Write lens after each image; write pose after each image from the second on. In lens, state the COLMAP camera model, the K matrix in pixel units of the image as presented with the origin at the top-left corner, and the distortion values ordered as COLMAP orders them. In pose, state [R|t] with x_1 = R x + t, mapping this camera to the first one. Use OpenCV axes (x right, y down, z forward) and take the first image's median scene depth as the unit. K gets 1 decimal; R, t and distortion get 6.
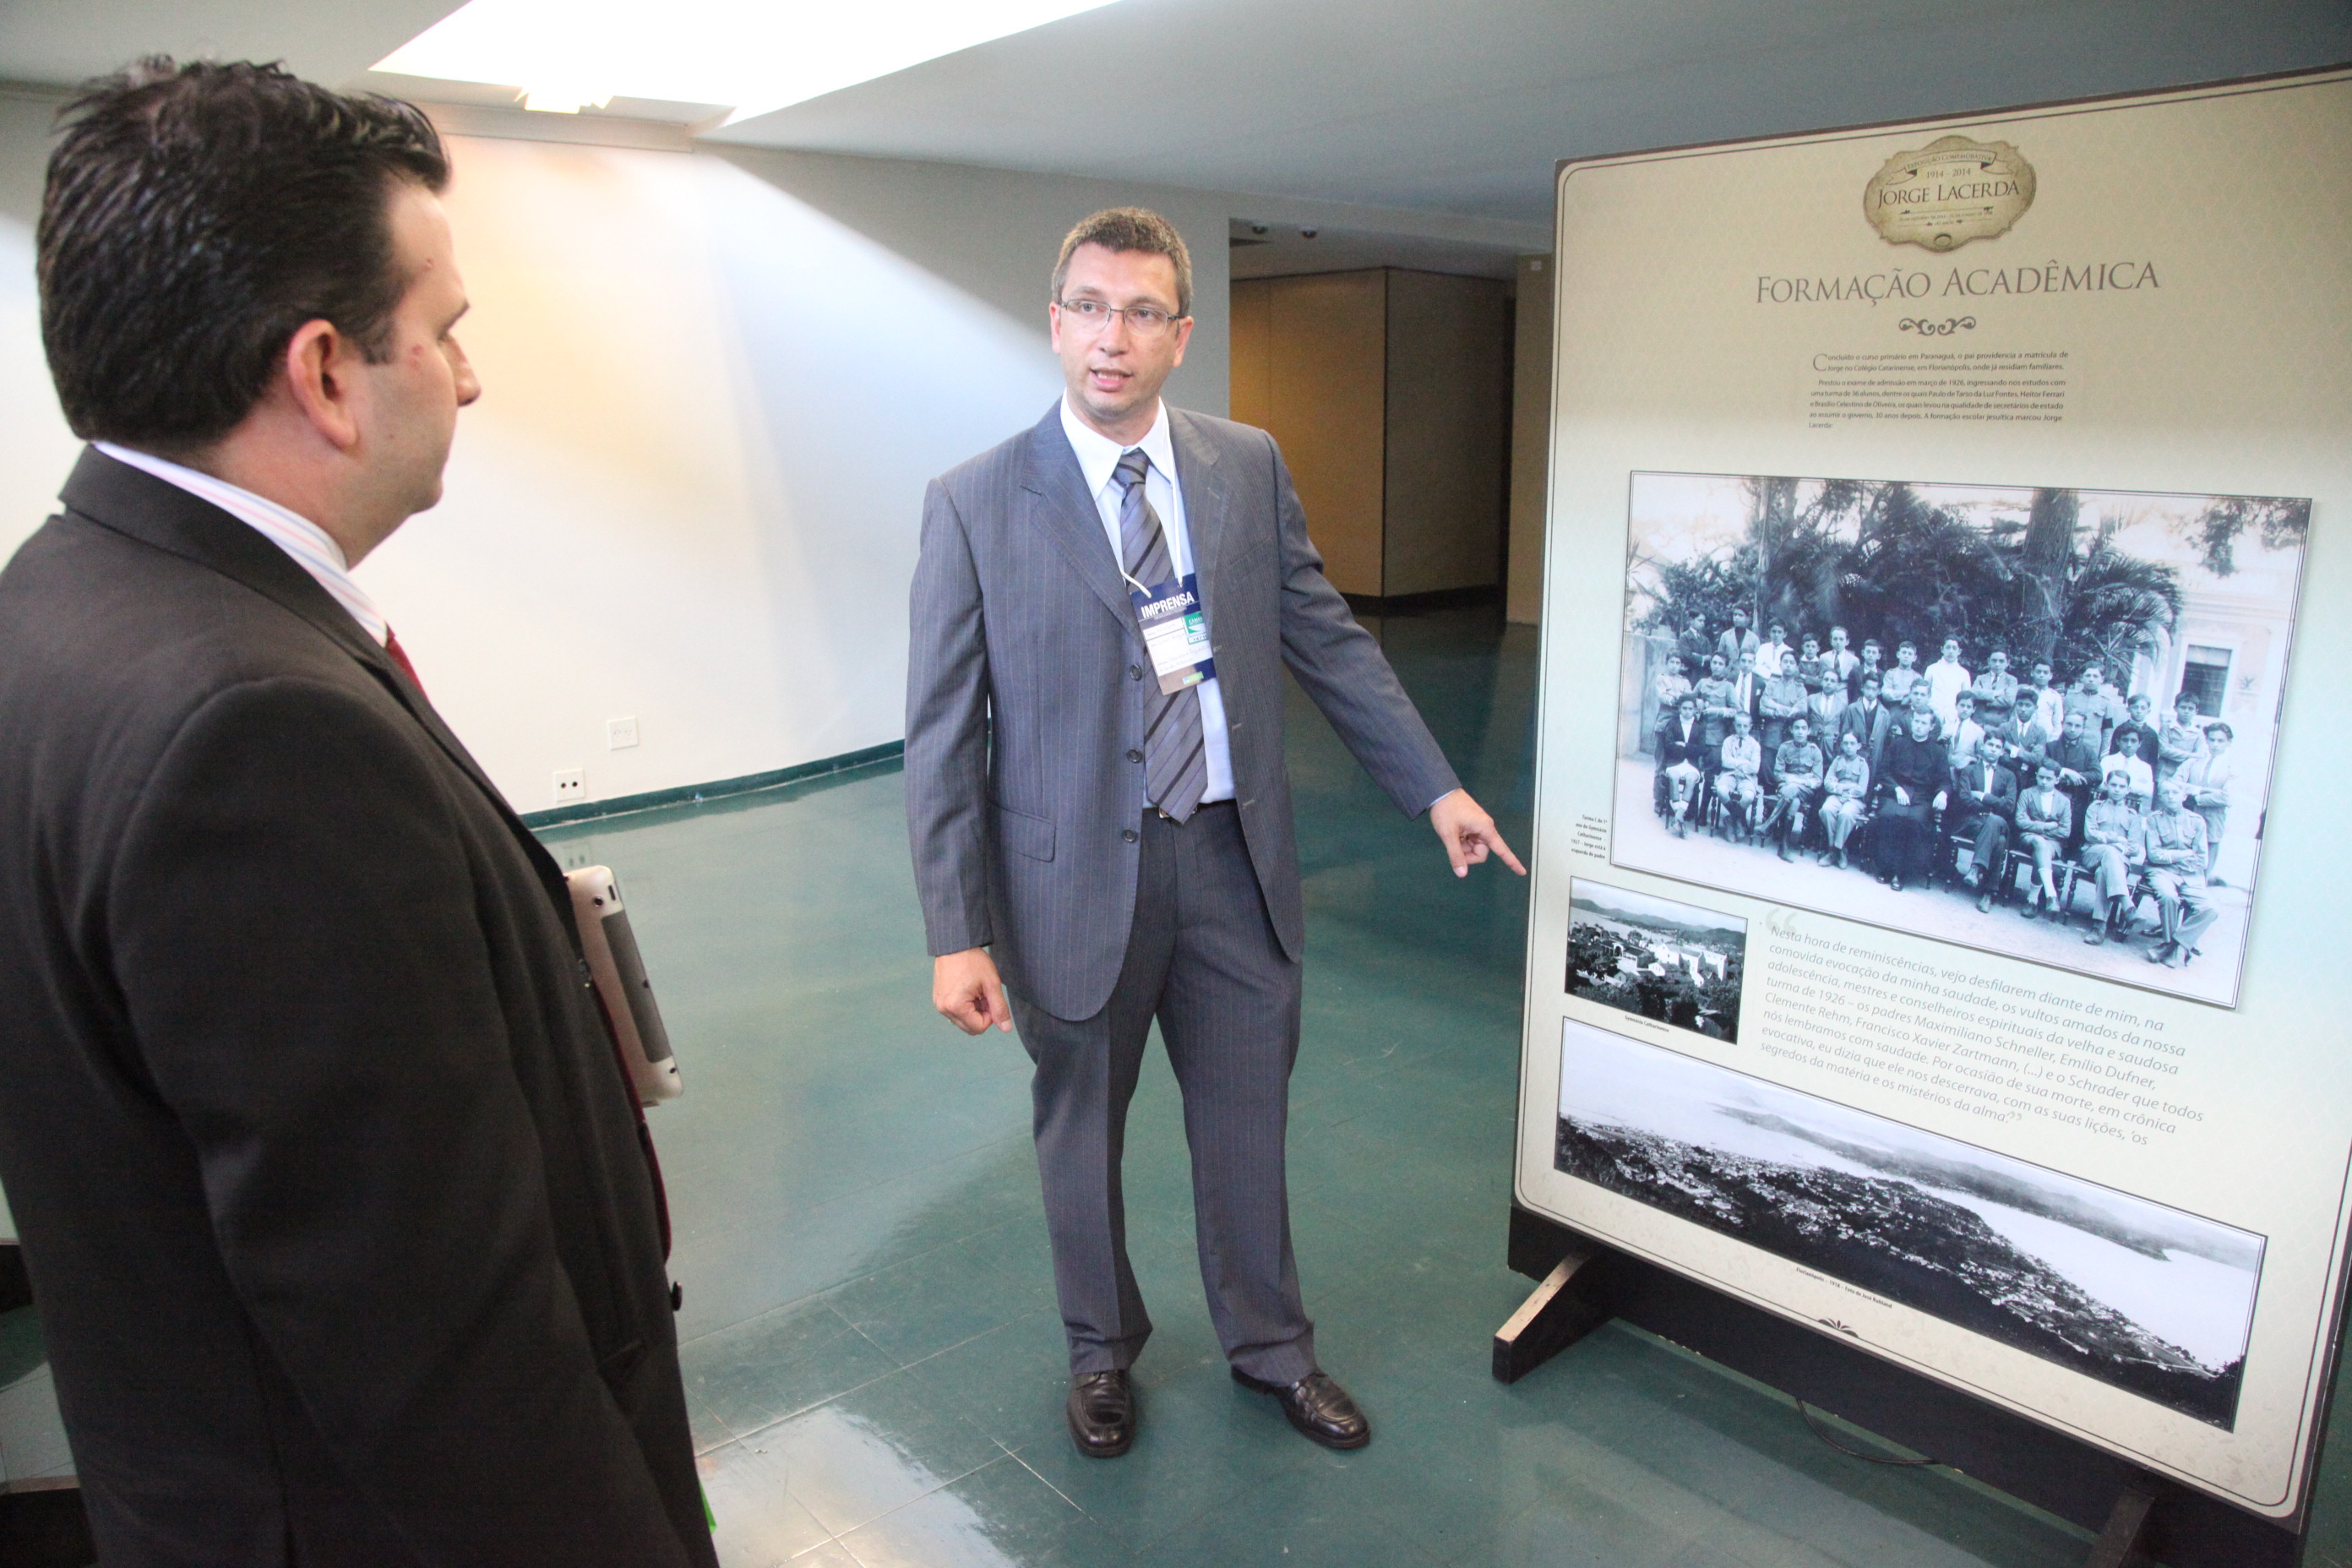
lens RADIAL K [[1735.6, 0, 1121.0], [0, 1735.6, 778.4], [0, 0, 1]] dist [-0.101519, 0.036157]
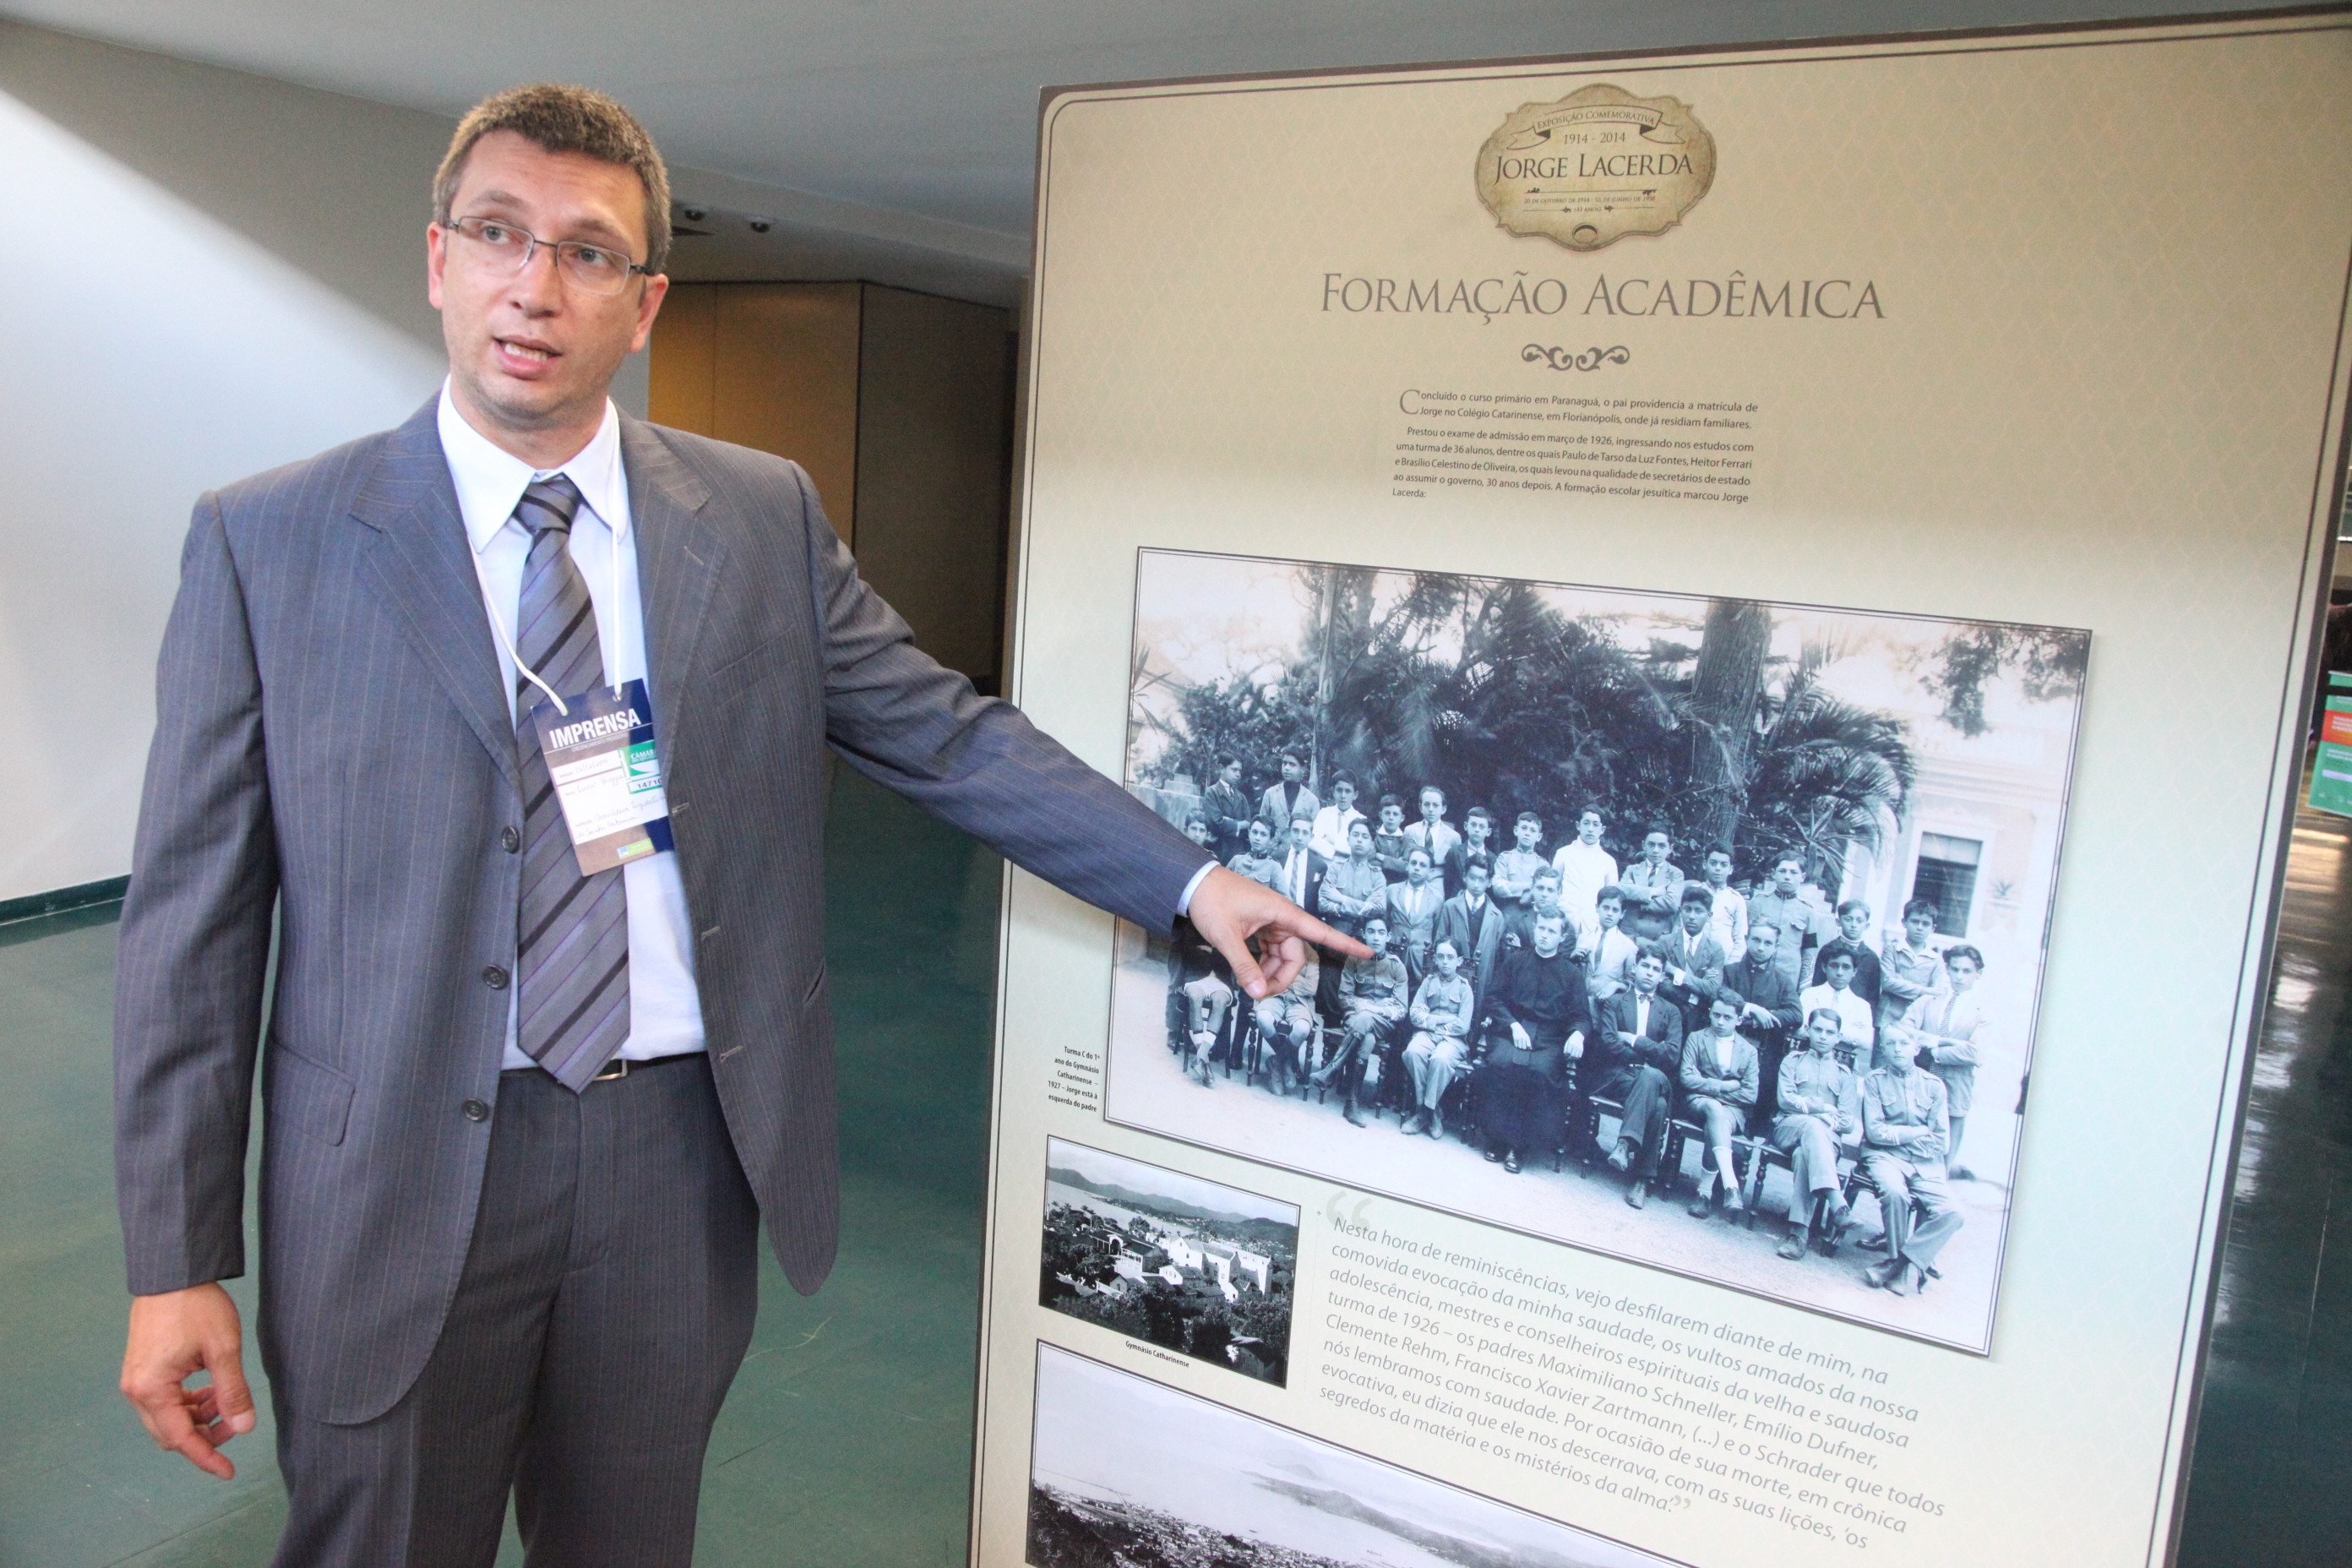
lens RADIAL K [[2046.5, 0, 1170.2], [0, 2046.5, 768.5], [0, 0, 1]] dist [-0.063636, -0.036620]
pose [[0.954670, 0.020069, 0.296990, 0.079081], [-0.003065, 0.998334, -0.057610, -0.050056], [-0.297652, 0.054089, 0.953141, 0.255937]]
